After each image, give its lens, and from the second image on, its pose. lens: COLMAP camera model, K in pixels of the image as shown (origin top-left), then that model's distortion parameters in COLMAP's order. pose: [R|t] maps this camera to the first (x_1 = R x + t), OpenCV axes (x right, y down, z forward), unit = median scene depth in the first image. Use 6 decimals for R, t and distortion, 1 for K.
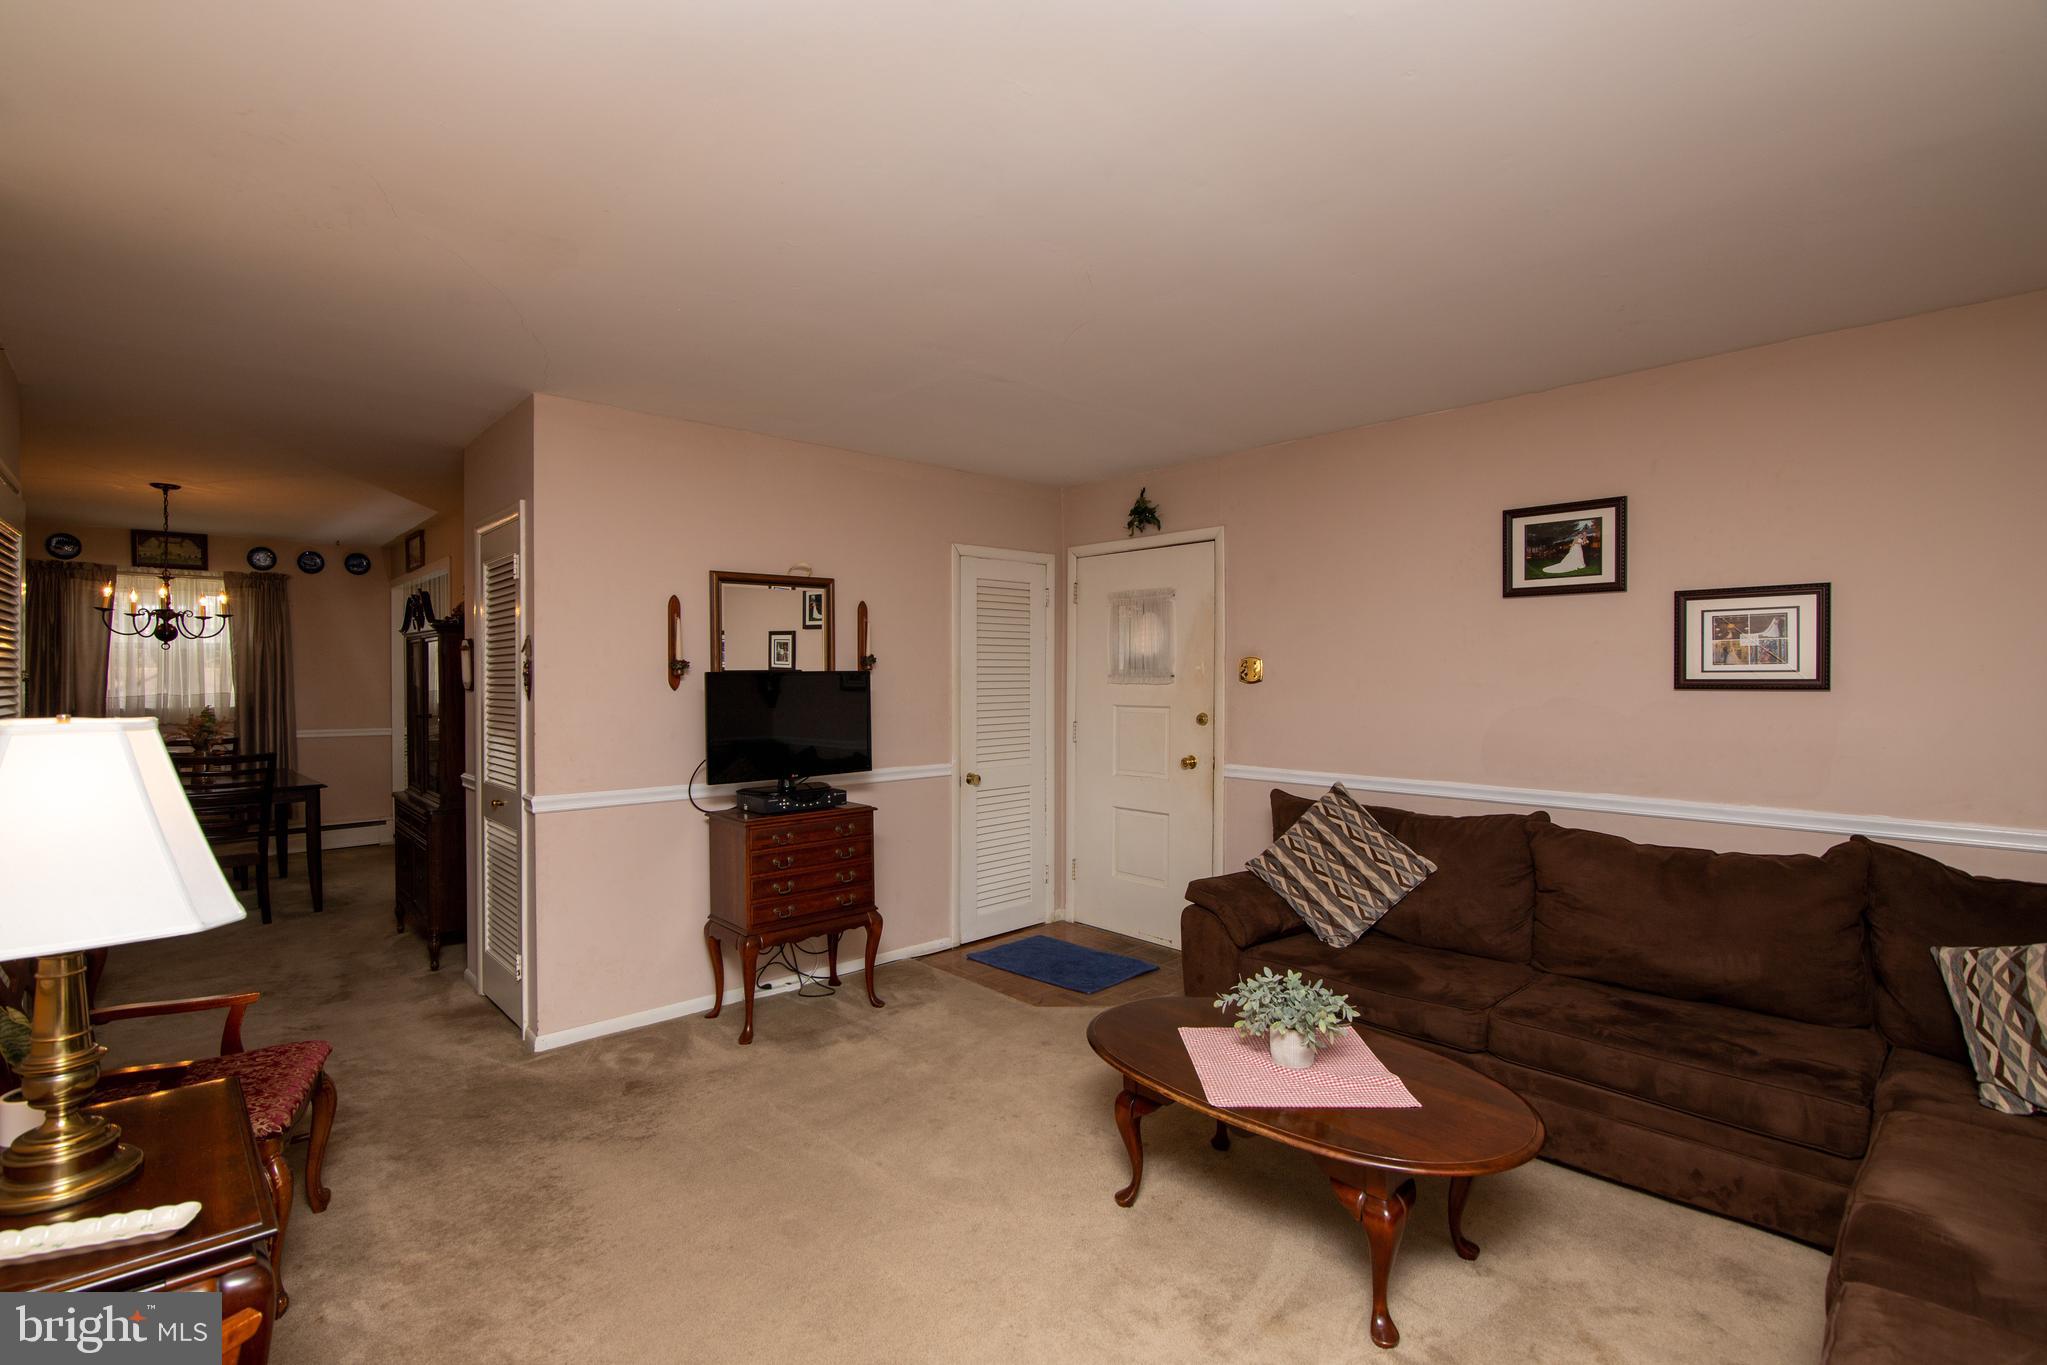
lens RADIAL K [[973.8, 0, 1023.5], [0, 973.8, 682.5], [0, 0, 1]] dist [0.002436, 0.000353]
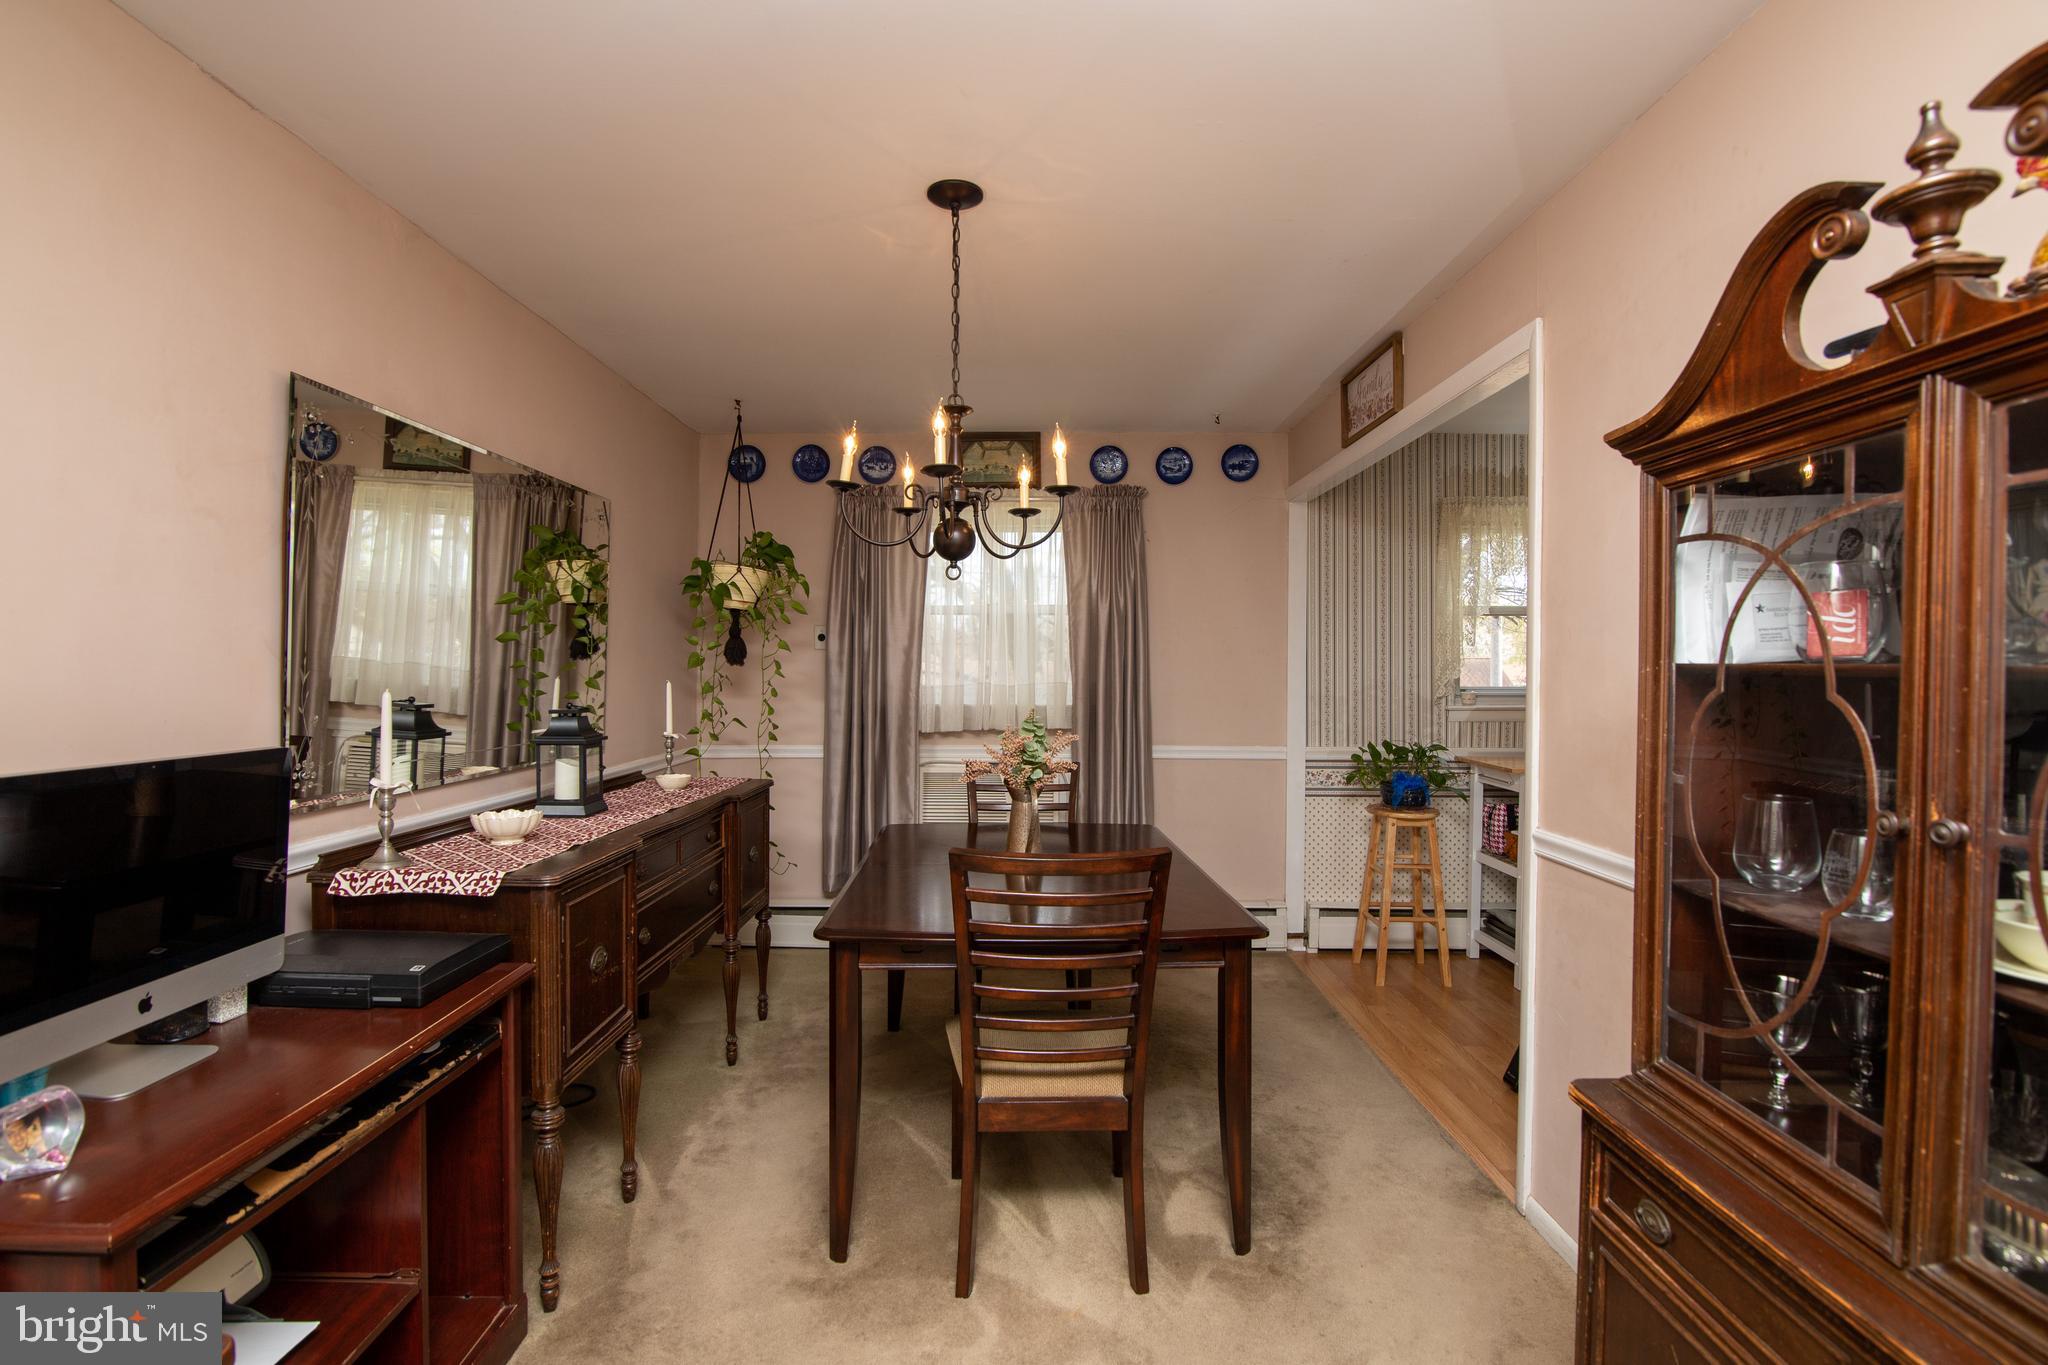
lens RADIAL K [[974.3, 0, 1024.0], [0, 974.3, 682.5], [0, 0, 1]] dist [0.002436, 0.000353]
pose [[0.749338, 0.015346, -0.662010, -0.416052], [-0.012559, 0.999881, 0.008963, 0.004860], [0.662069, 0.001598, 0.749441, 0.508813]]
